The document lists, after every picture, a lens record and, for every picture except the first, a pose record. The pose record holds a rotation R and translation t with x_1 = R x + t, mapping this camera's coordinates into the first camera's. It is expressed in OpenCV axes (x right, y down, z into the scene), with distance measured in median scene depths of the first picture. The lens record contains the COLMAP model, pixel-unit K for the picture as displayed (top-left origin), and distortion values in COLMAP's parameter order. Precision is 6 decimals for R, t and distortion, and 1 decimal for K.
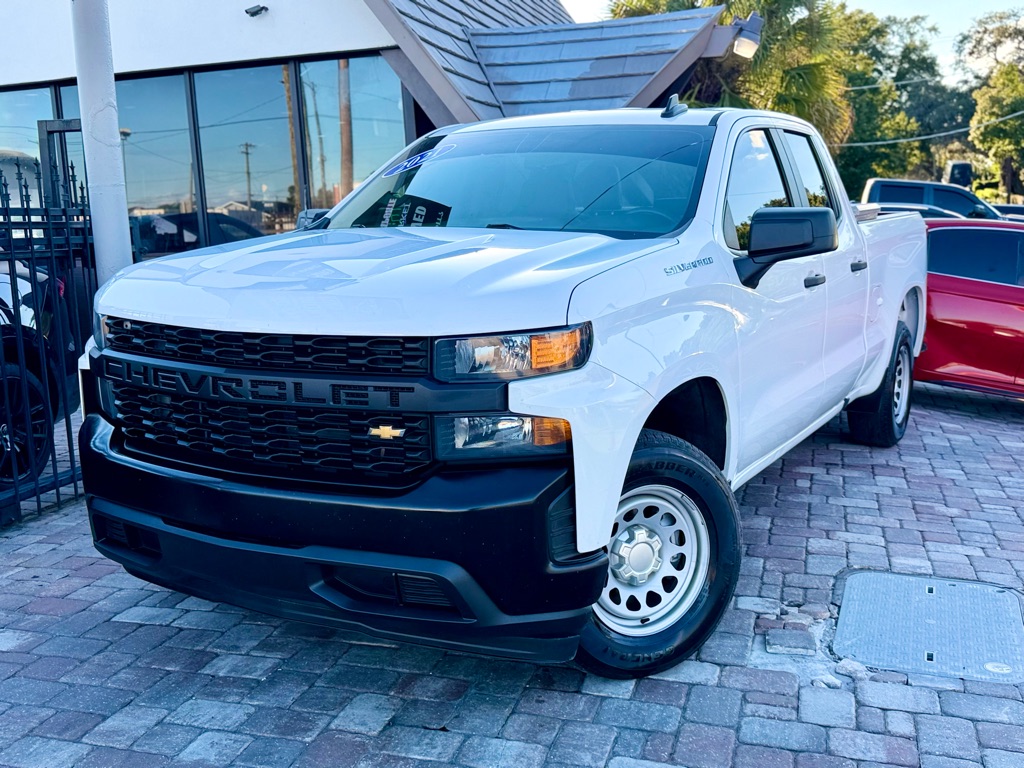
lens RADIAL K [[1091.0, 0, 512.9], [0, 1091.0, 380.1], [0, 0, 1]] dist [0.156873, -0.344702]
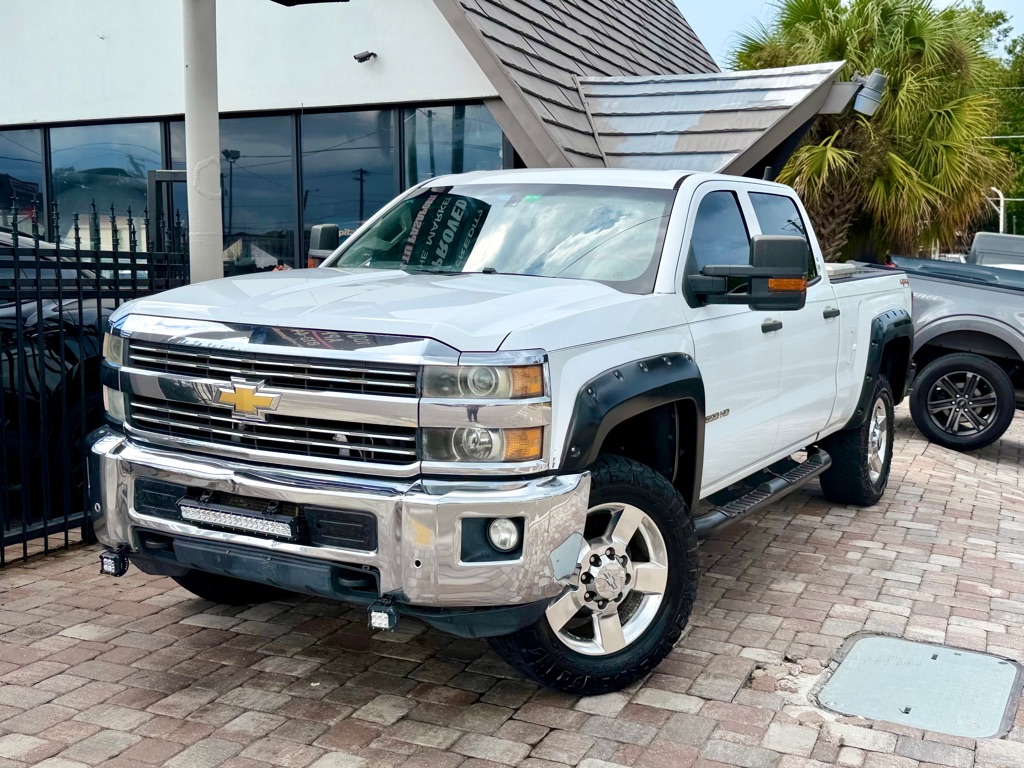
lens RADIAL K [[1235.2, 0, 515.3], [0, 1235.2, 376.0], [0, 0, 1]] dist [0.188890, -0.456344]
pose [[0.993056, 0.055071, -0.103959, 0.081240], [-0.060349, 0.997007, -0.048331, 0.005414], [0.100986, 0.054269, 0.993407, -0.207681]]
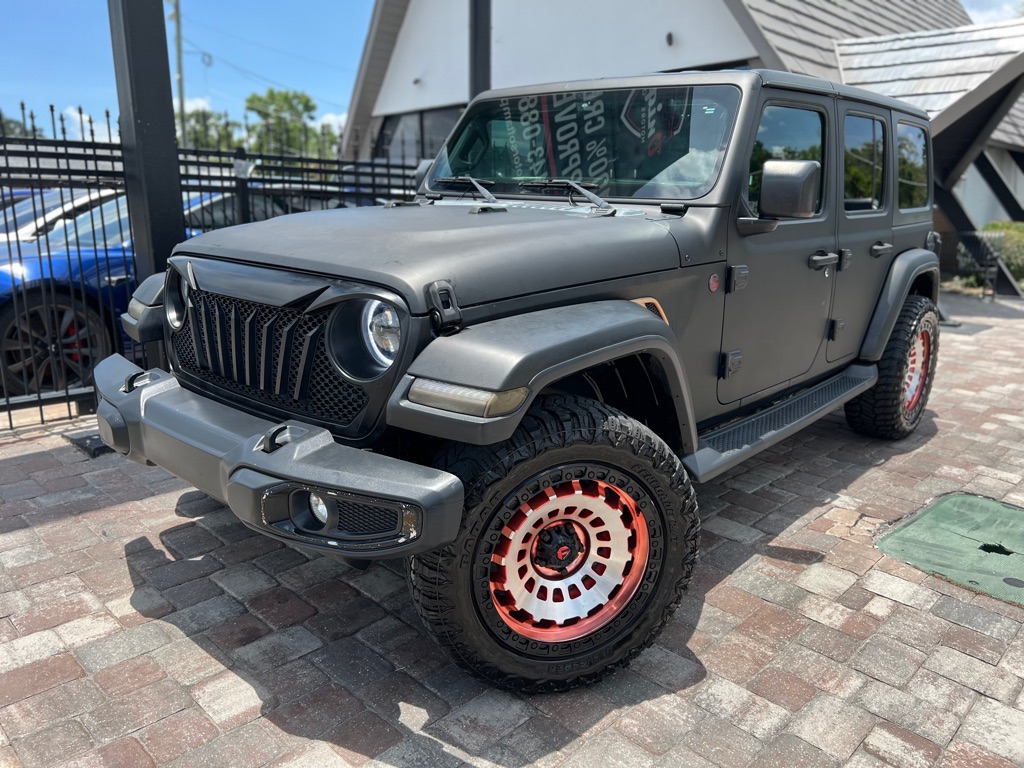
lens RADIAL K [[779.6, 0, 512.0], [0, 779.6, 384.0], [0, 0, 1]] dist [0.015380, -0.004679]
pose [[0.879888, 0.147046, -0.451856, 0.228146], [-0.107884, 0.987901, 0.111409, 0.016328], [0.462771, -0.049280, 0.885107, 0.062885]]
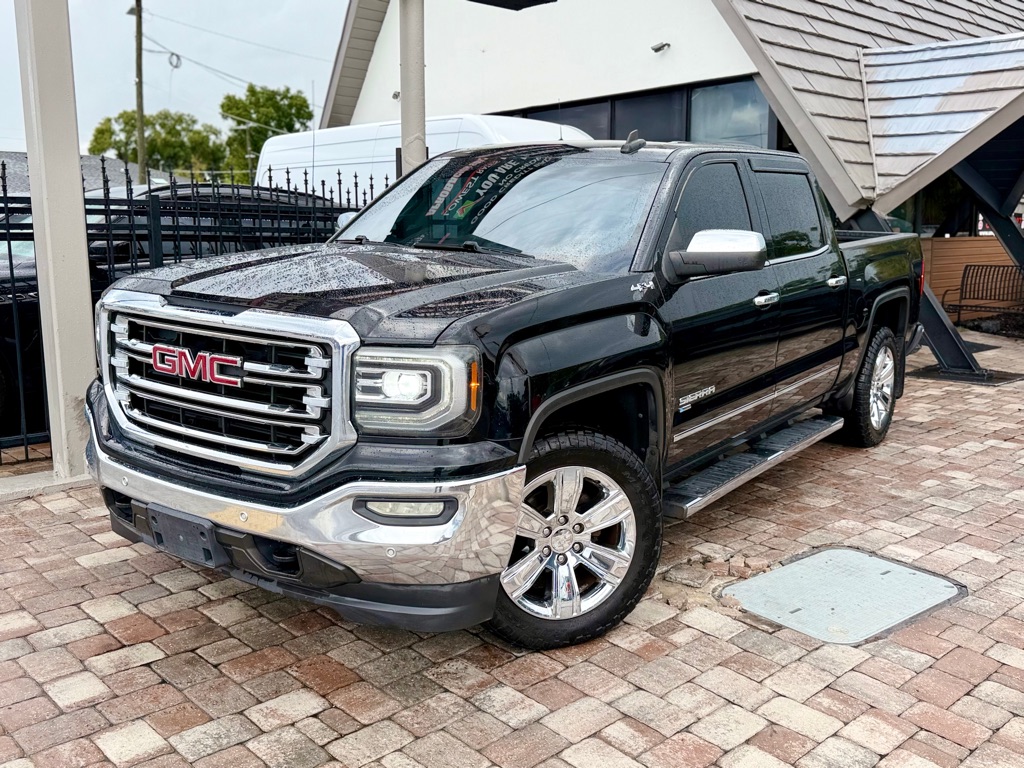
lens RADIAL K [[981.4, 0, 513.3], [0, 981.4, 394.2], [0, 0, 1]] dist [0.131946, -0.257092]
pose [[0.858214, 0.122886, -0.498366, 0.471999], [-0.106054, 0.992421, 0.062080, -0.011794], [0.502217, -0.000424, 0.864742, -0.057483]]
